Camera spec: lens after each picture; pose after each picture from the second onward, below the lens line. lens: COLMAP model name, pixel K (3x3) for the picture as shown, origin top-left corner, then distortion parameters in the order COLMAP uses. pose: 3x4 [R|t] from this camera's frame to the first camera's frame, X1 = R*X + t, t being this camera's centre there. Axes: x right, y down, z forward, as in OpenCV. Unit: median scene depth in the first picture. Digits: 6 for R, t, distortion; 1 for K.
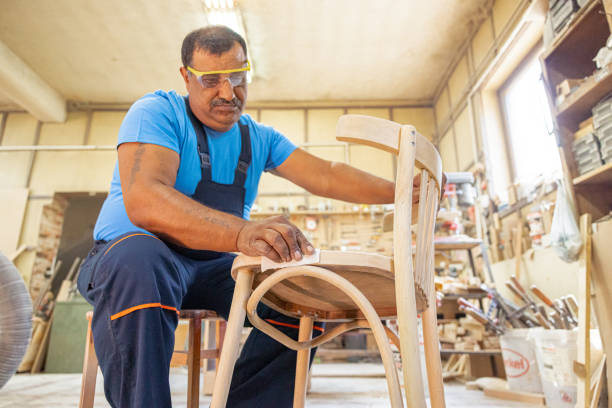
lens RADIAL K [[401.4, 0, 303.8], [0, 401.4, 205.4], [0, 0, 1]] dist [0.009758, -0.001086]
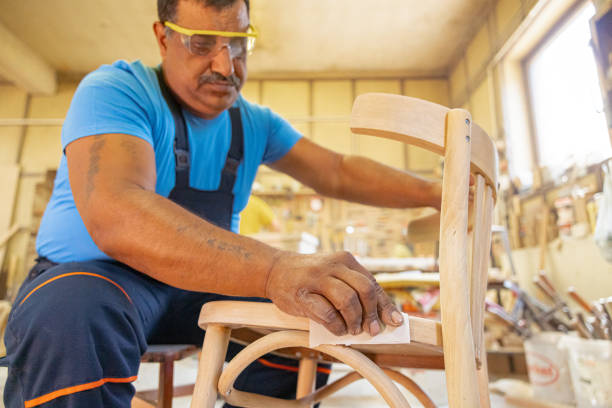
lens RADIAL K [[401.4, 0, 303.8], [0, 401.4, 205.4], [0, 0, 1]] dist [0.009758, -0.001086]
pose [[0.999947, 0.003644, -0.009589, -0.001773], [-0.002980, 0.997657, 0.068356, -0.028656], [0.009816, -0.068324, 0.997615, 0.096291]]
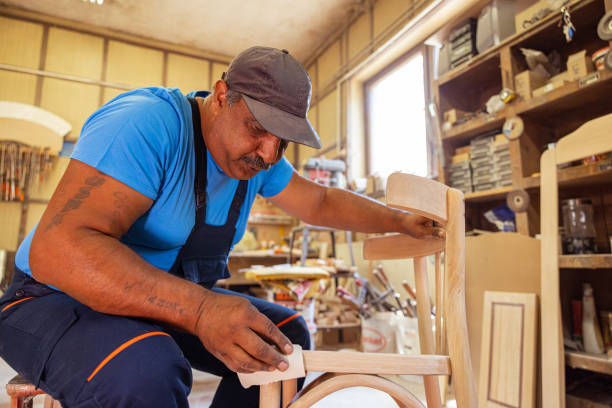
lens RADIAL K [[401.4, 0, 303.8], [0, 401.4, 205.4], [0, 0, 1]] dist [0.009758, -0.001086]
pose [[0.900927, 0.070192, 0.428256, -0.155132], [-0.125400, 0.986843, 0.102061, -0.074143], [-0.415457, -0.145653, 0.897876, 0.071861]]
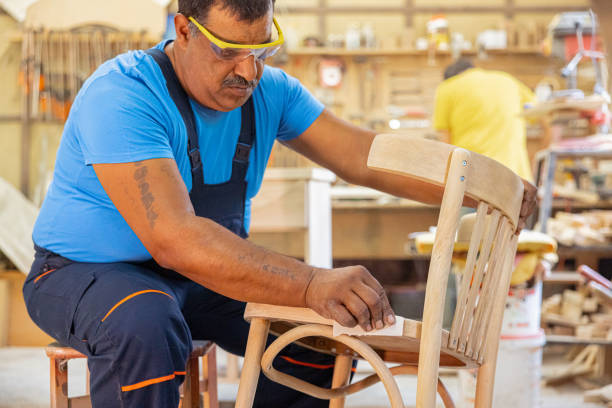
lens RADIAL K [[907.7, 0, 306.0], [0, 907.7, 204.0], [0, 0, 1]] dist [-0.015967, 0.089580]
pose [[0.999967, 0.007996, -0.001516, -0.017369], [-0.007313, 0.964557, 0.263774, -0.175759], [0.003572, -0.263755, 0.964583, -0.227957]]
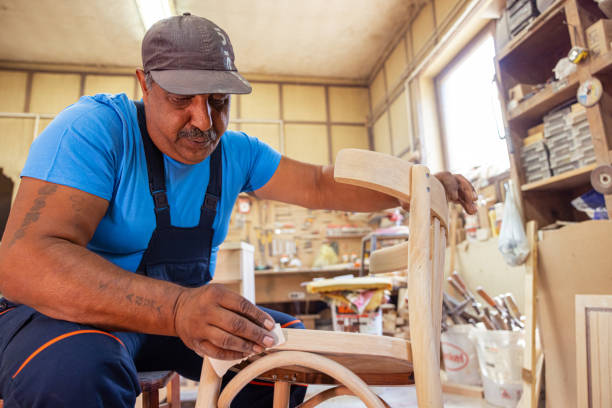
lens RADIAL K [[402.8, 0, 302.4], [0, 402.8, 206.7], [0, 0, 1]] dist [0.003270, 0.004459]
pose [[0.982266, 0.001024, 0.187492, -0.046922], [-0.016293, 0.996668, 0.079919, -0.058263], [-0.186786, -0.081557, 0.979009, 0.069439]]
